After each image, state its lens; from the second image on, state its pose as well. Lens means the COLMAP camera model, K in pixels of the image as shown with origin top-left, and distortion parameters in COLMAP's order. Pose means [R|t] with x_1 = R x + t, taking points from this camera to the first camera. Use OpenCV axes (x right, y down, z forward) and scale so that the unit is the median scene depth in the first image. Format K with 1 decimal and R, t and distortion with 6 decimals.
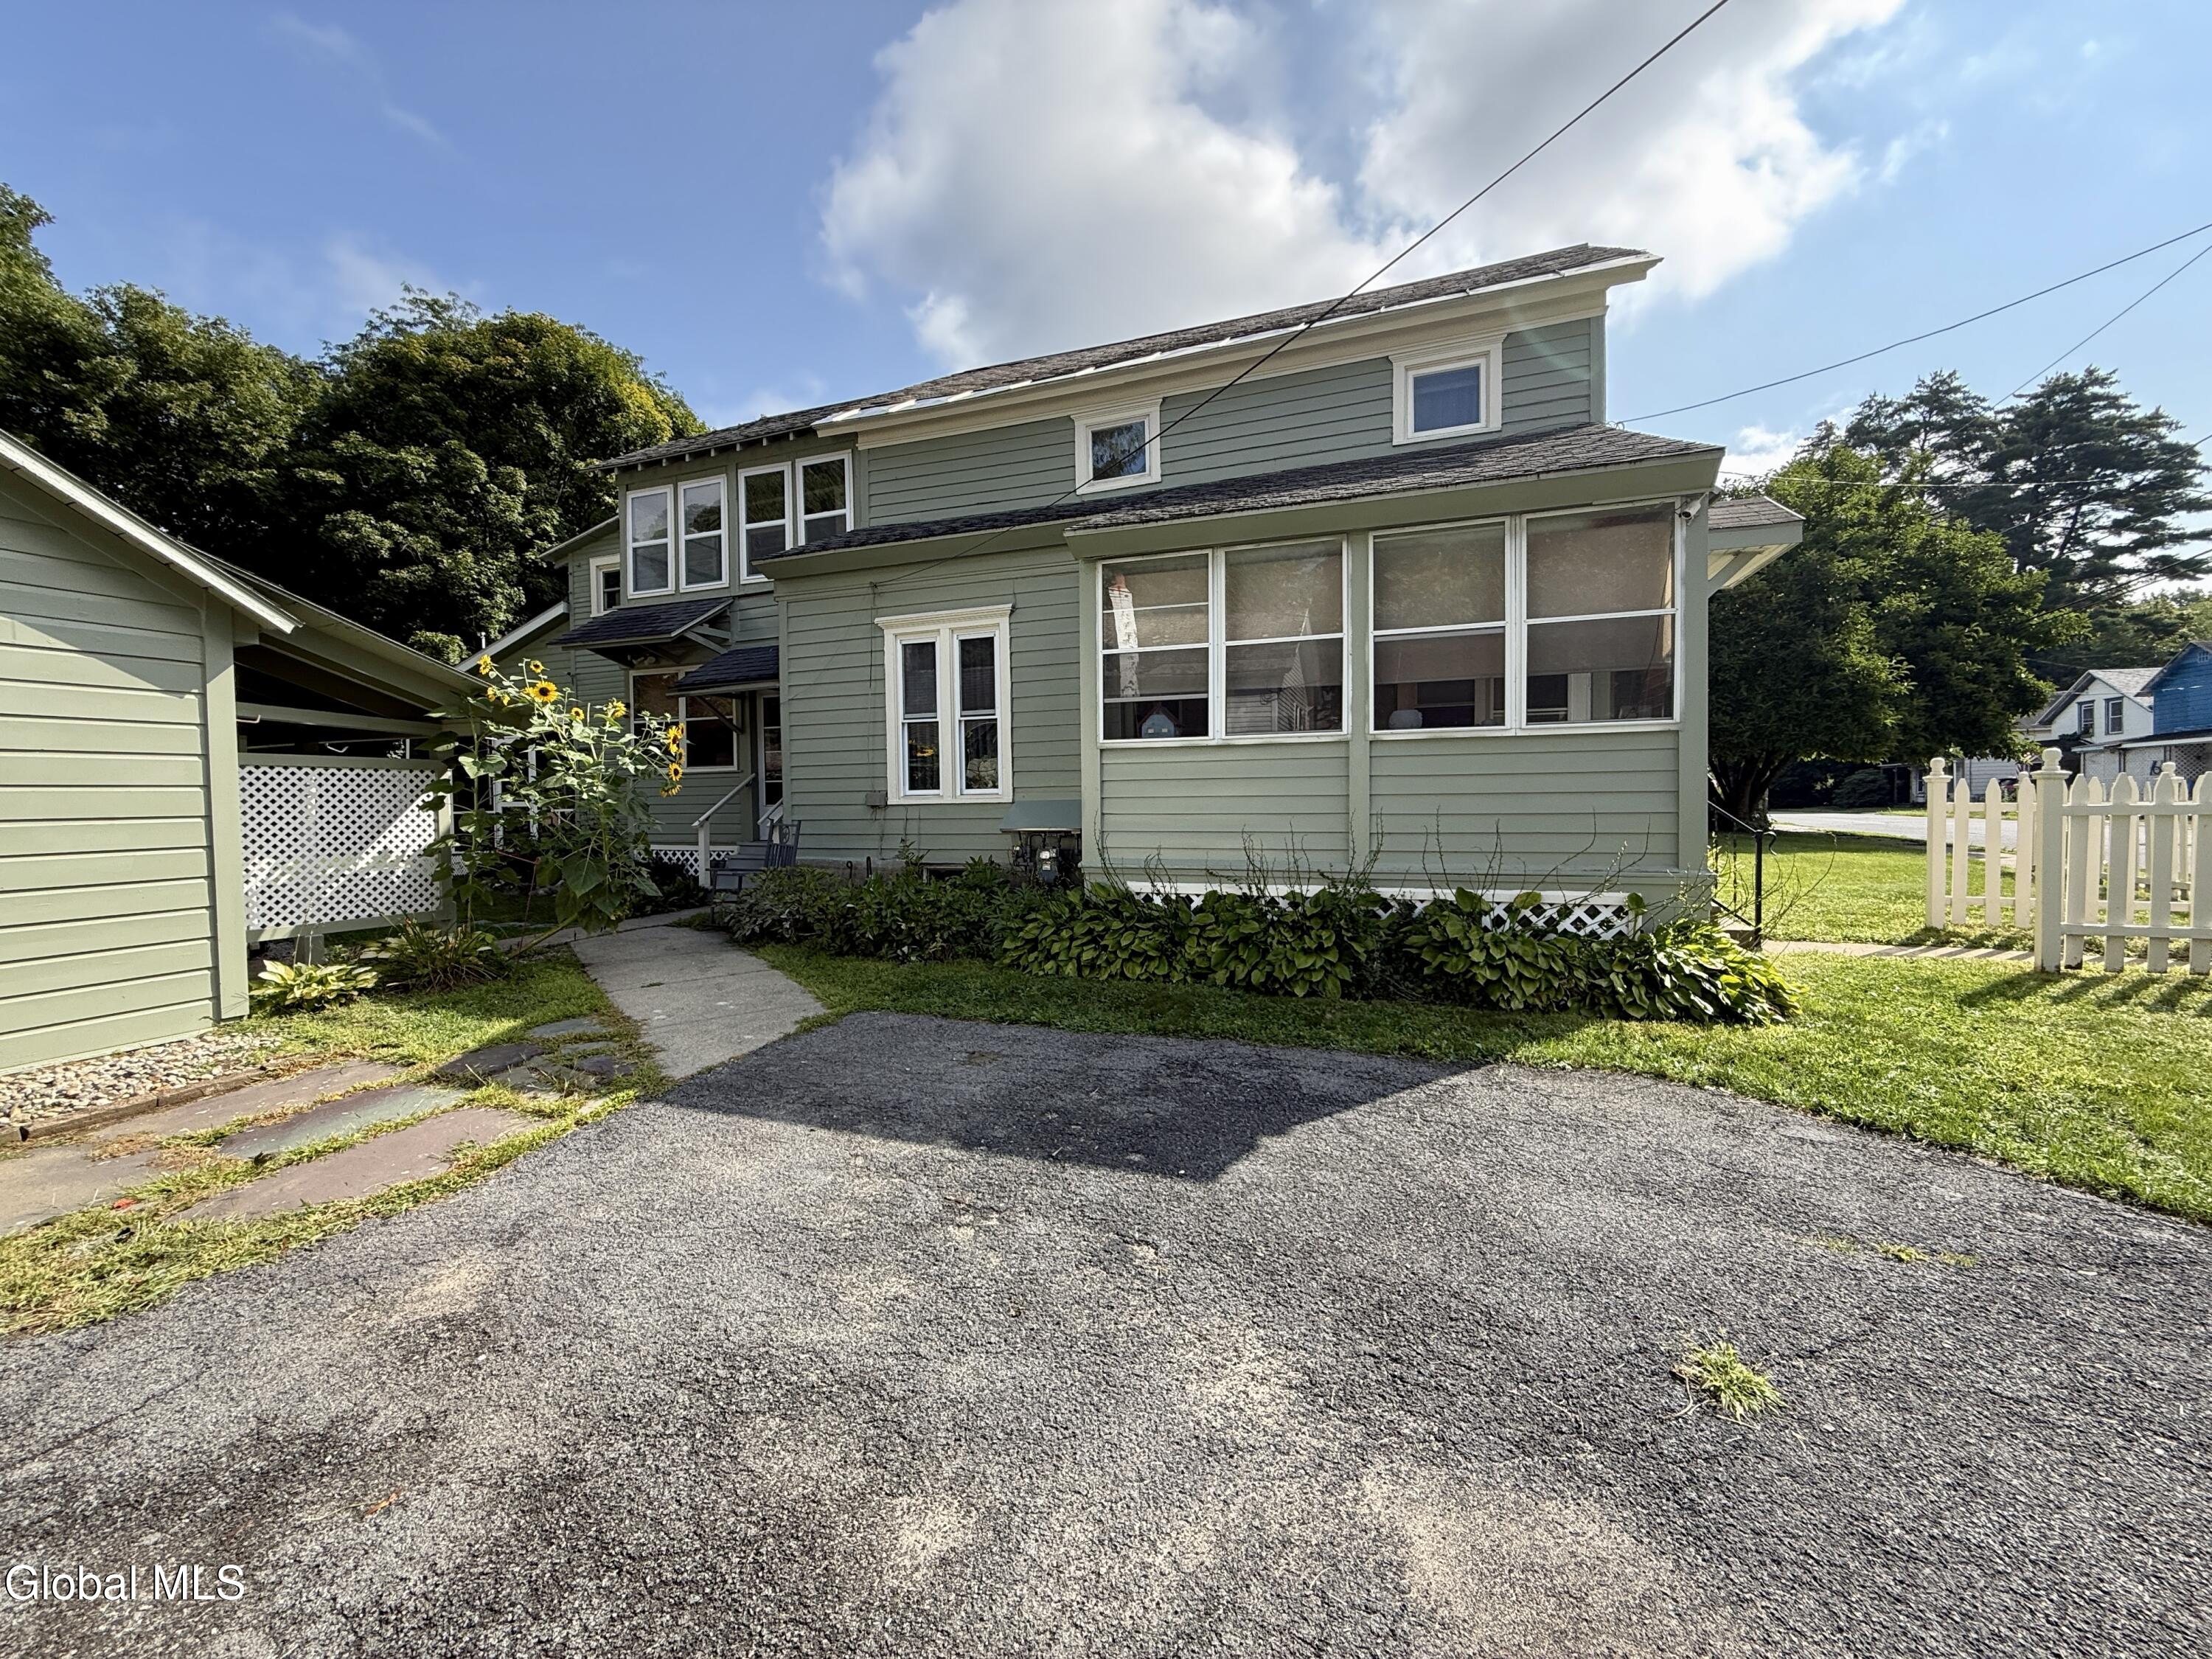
lens RADIAL K [[882.8, 0, 1108.2], [0, 882.8, 830.5], [0, 0, 1]] dist [-0.001282, 0.000346]
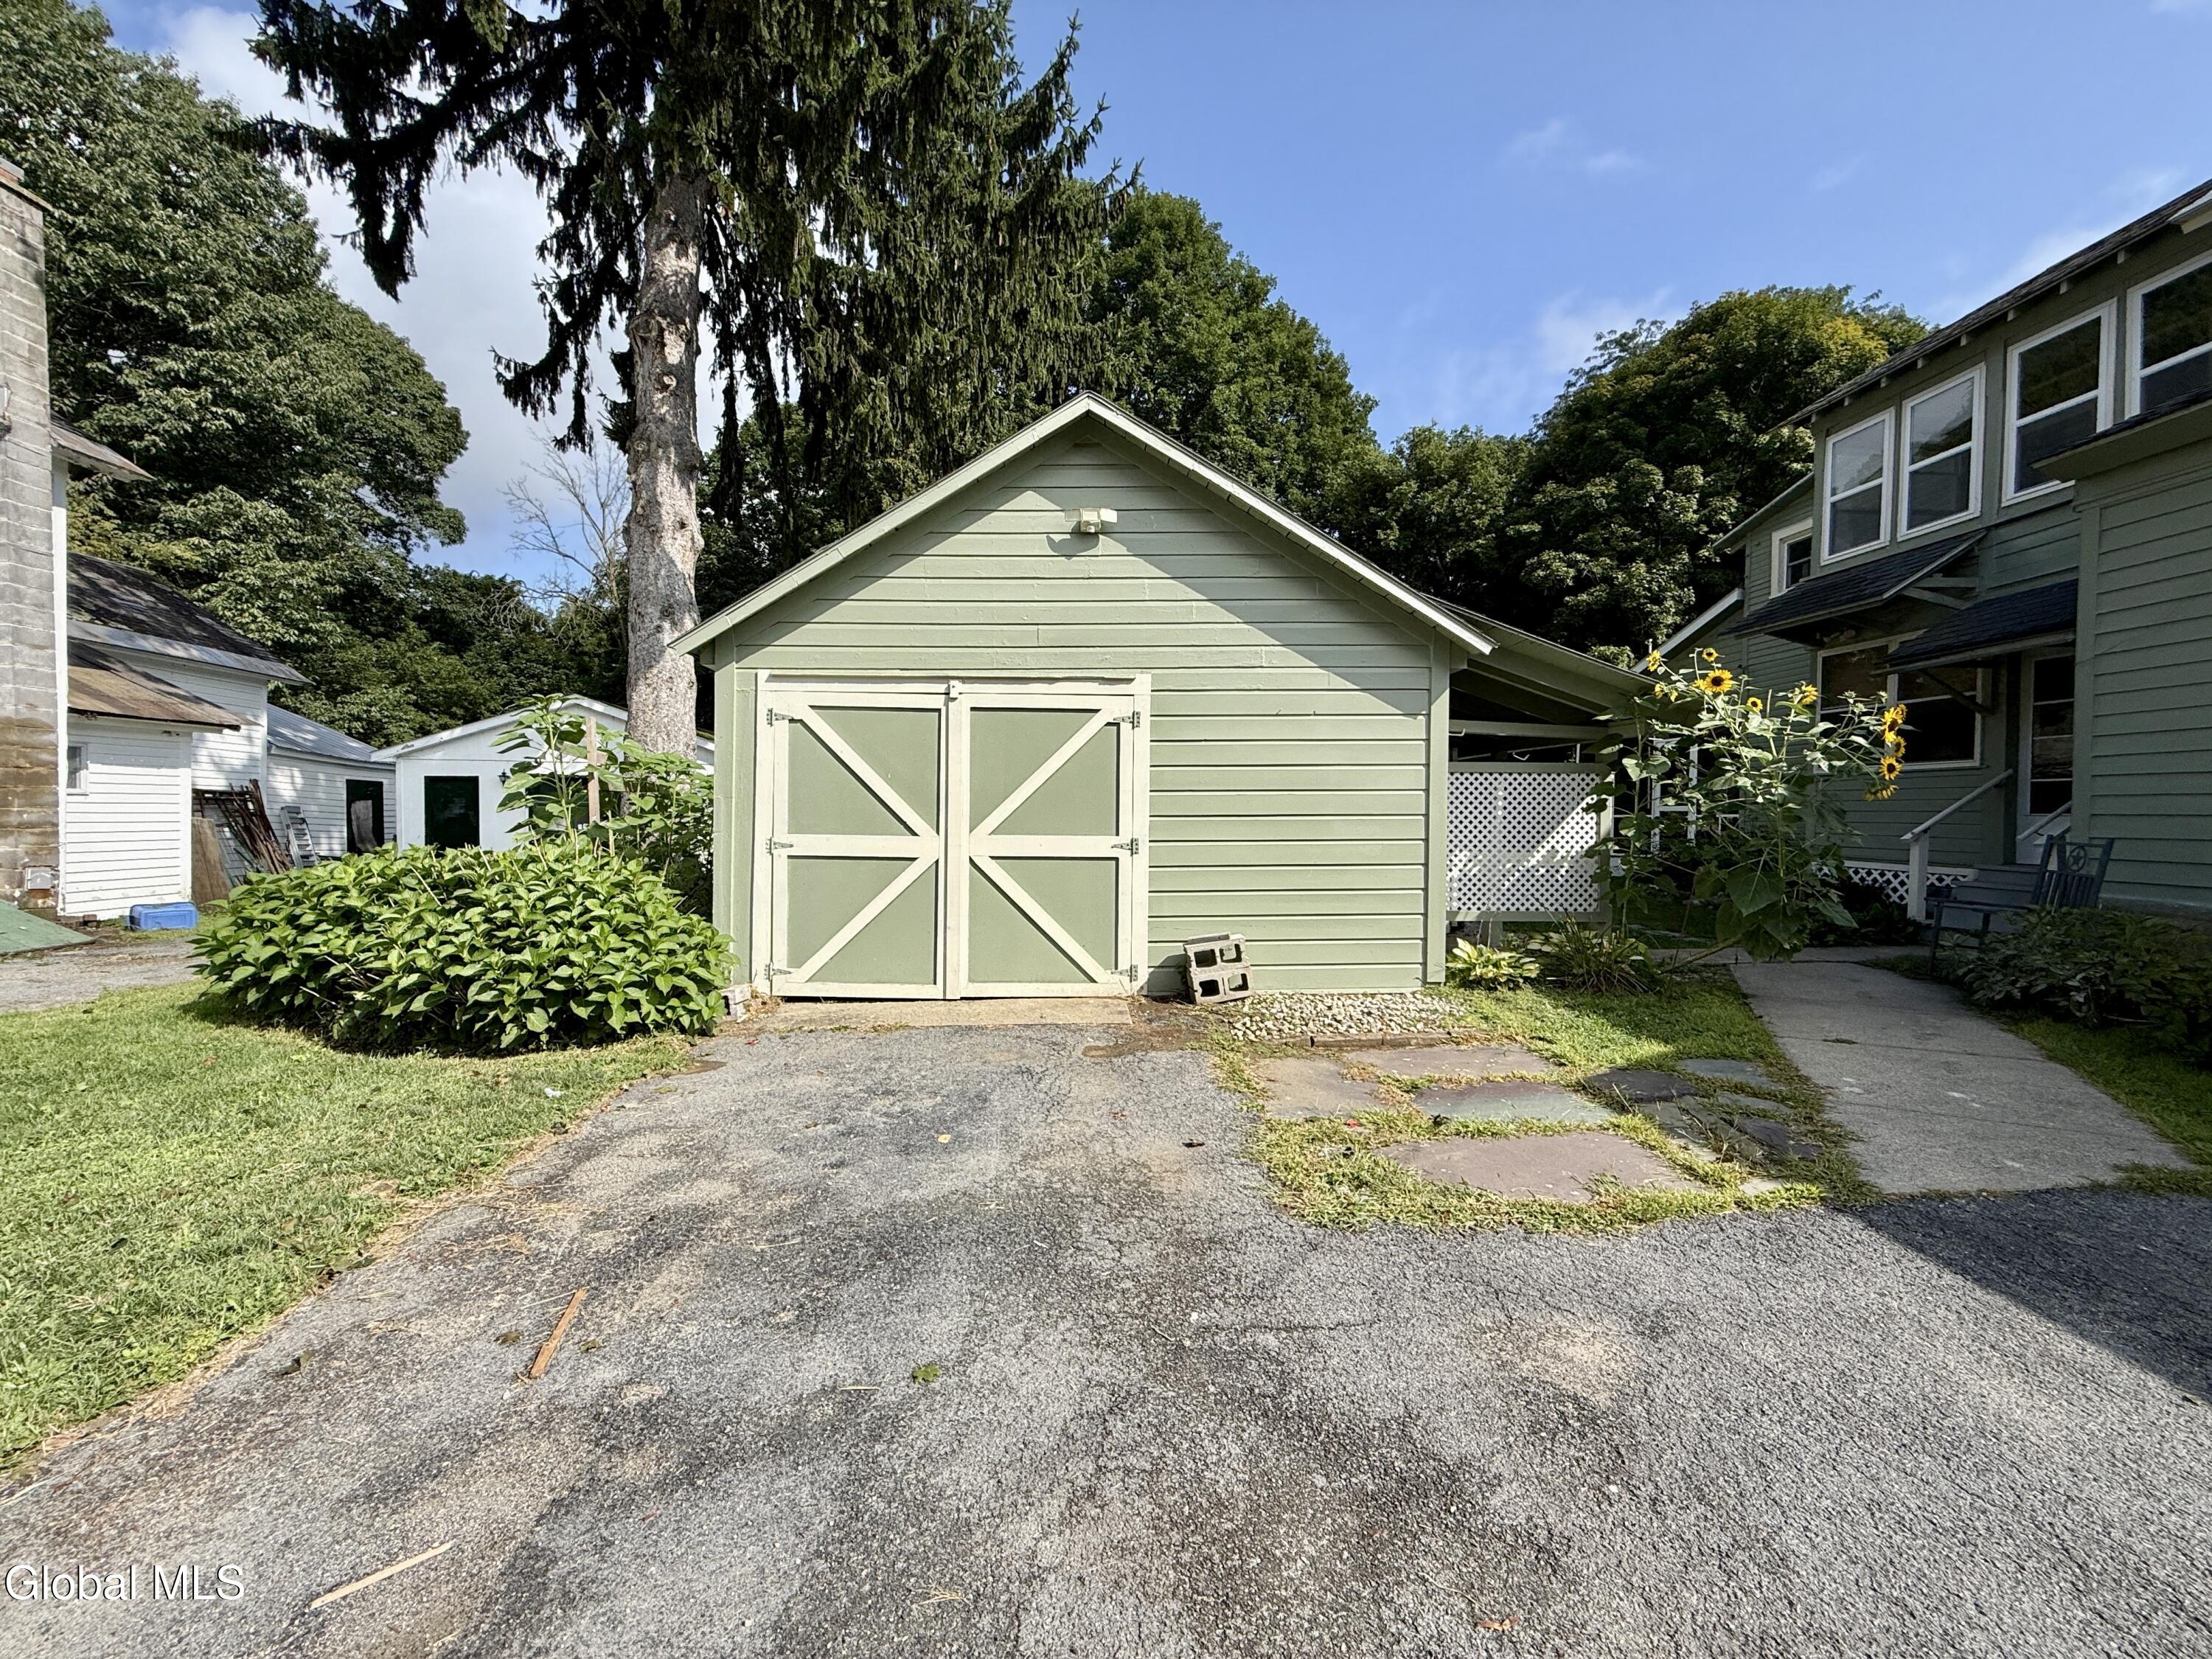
lens RADIAL K [[882.8, 0, 1093.2], [0, 882.8, 831.3], [0, 0, 1]] dist [-0.001282, 0.000346]
pose [[0.388659, 0.036818, -0.920646, -0.052291], [-0.040714, 0.998912, 0.022761, -0.001264], [0.920482, 0.028637, 0.389735, 0.069106]]
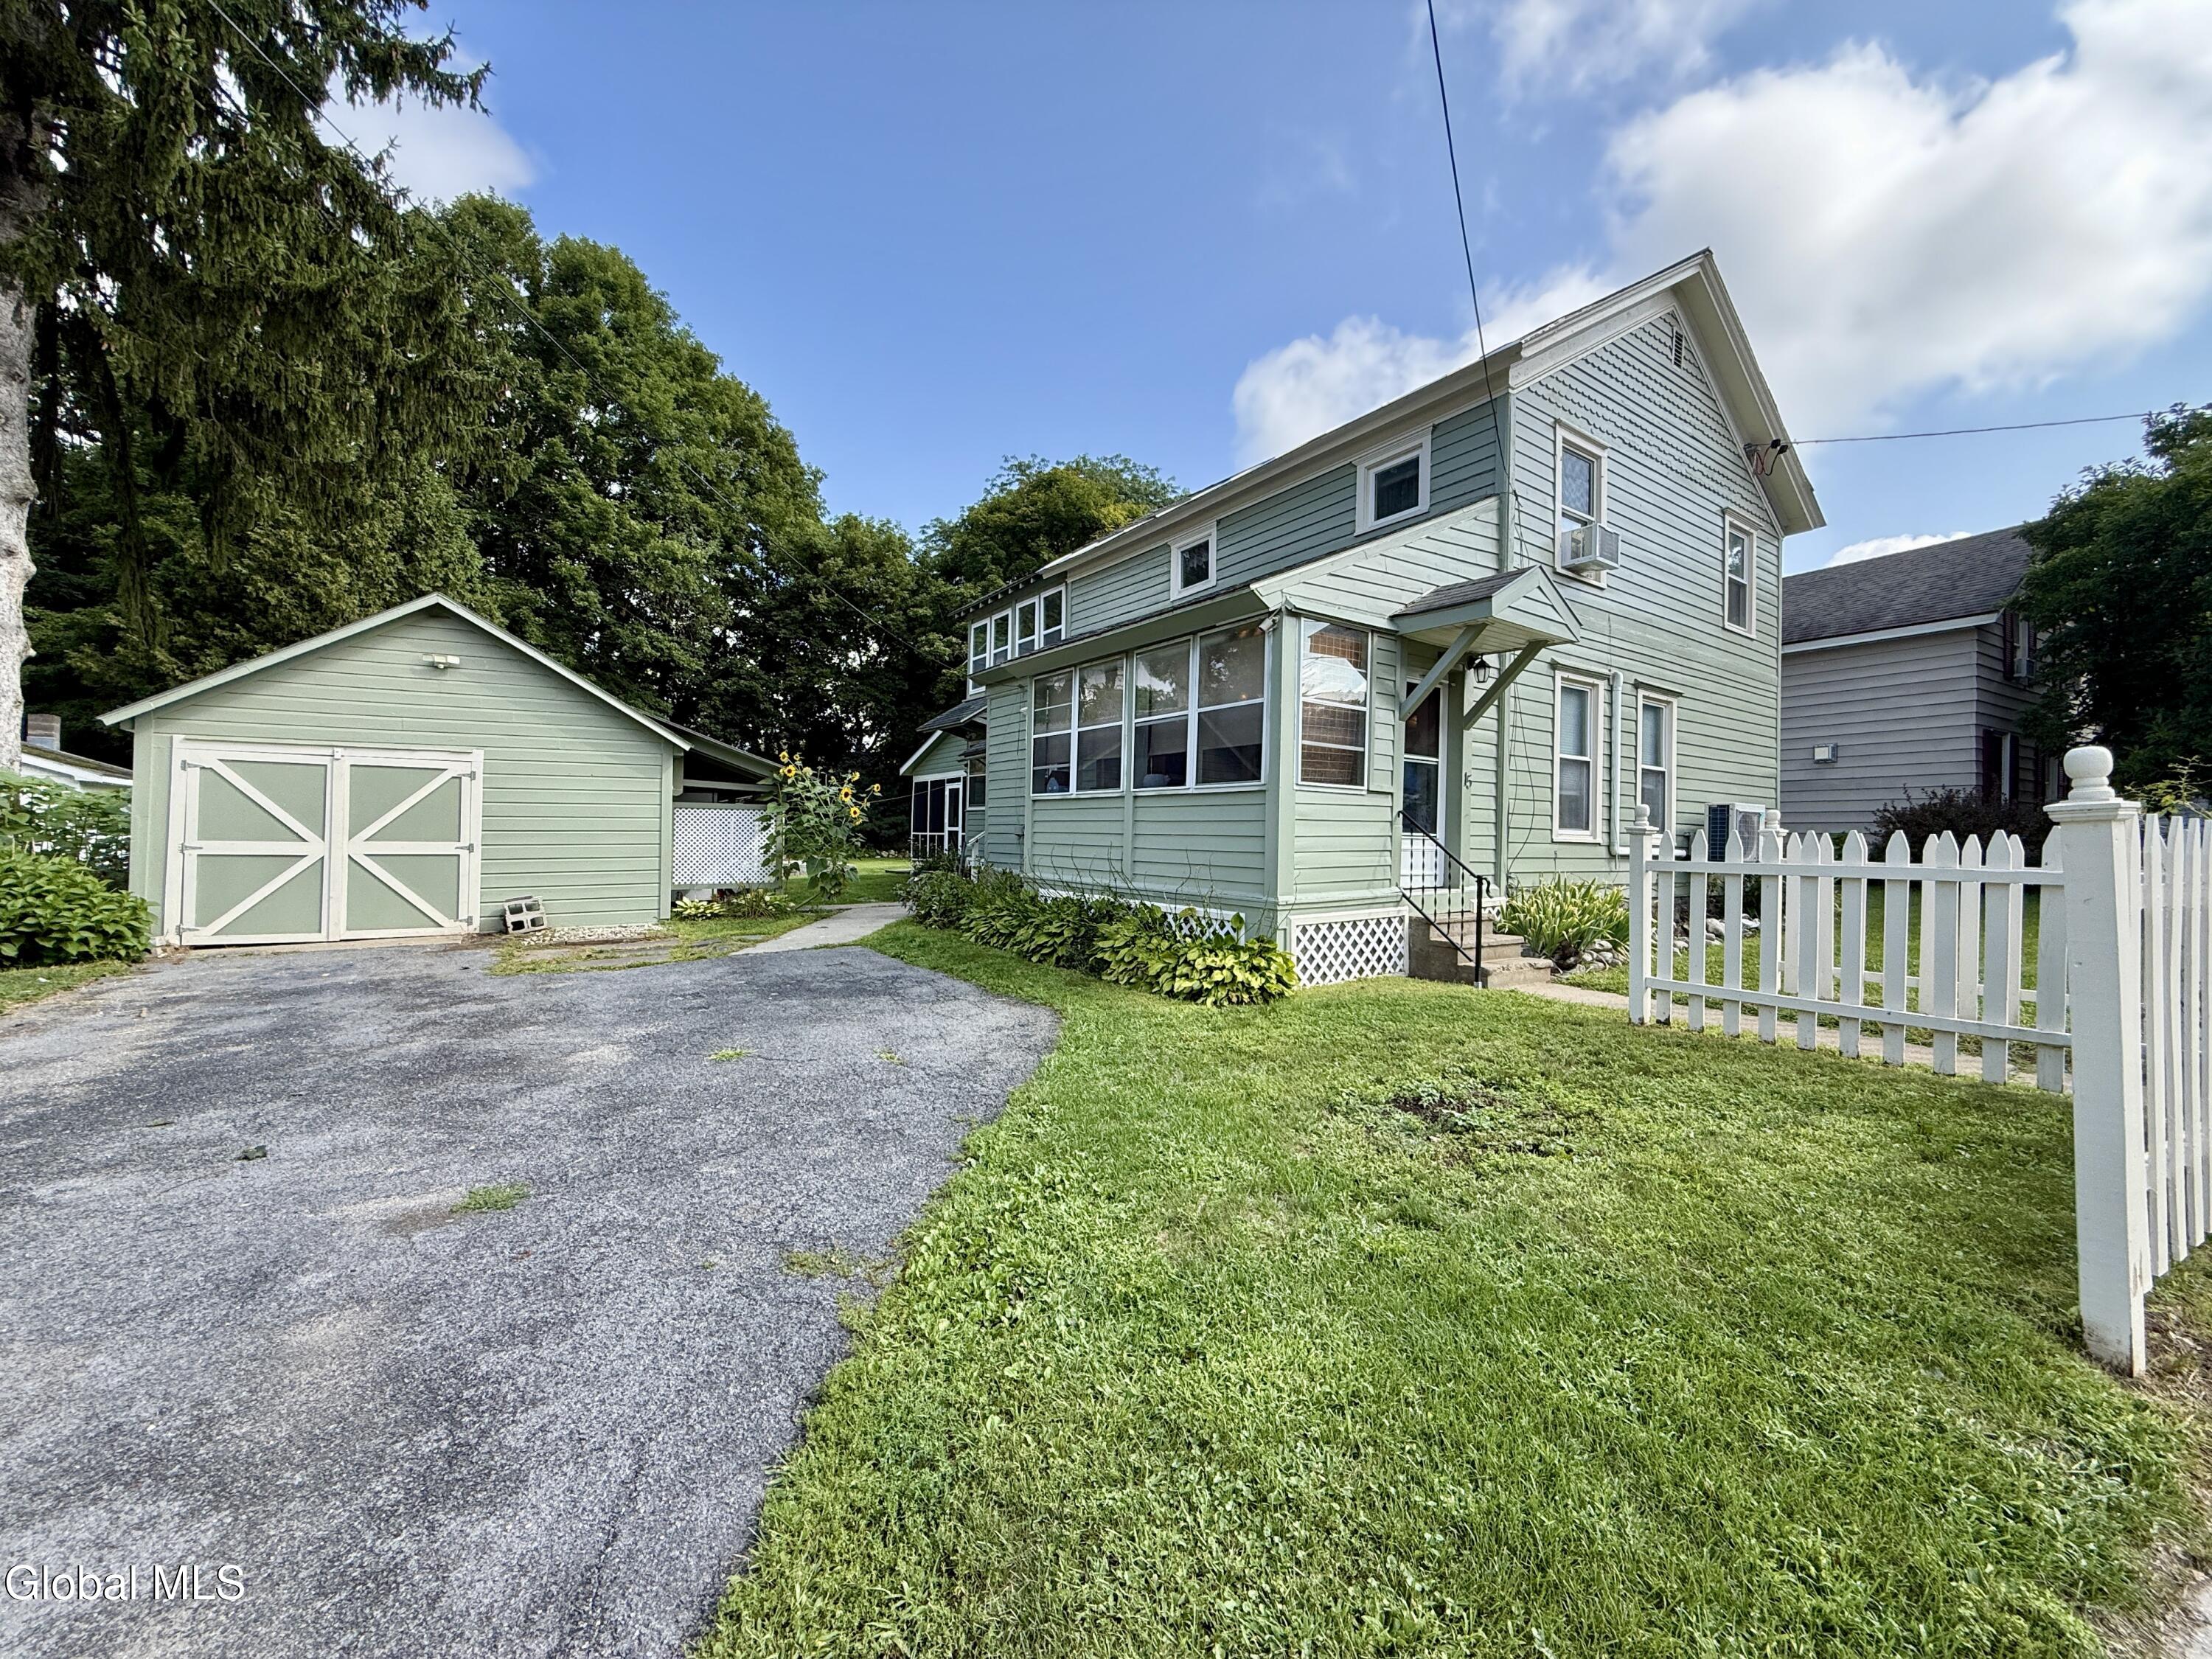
lens RADIAL K [[882.8, 0, 1100.7], [0, 882.8, 828.7], [0, 0, 1]] dist [-0.001282, 0.000346]
pose [[0.811774, 0.020299, -0.583618, 0.904782], [-0.041986, 0.998838, -0.023659, -0.011150], [0.582460, 0.043709, 0.811683, -0.151135]]
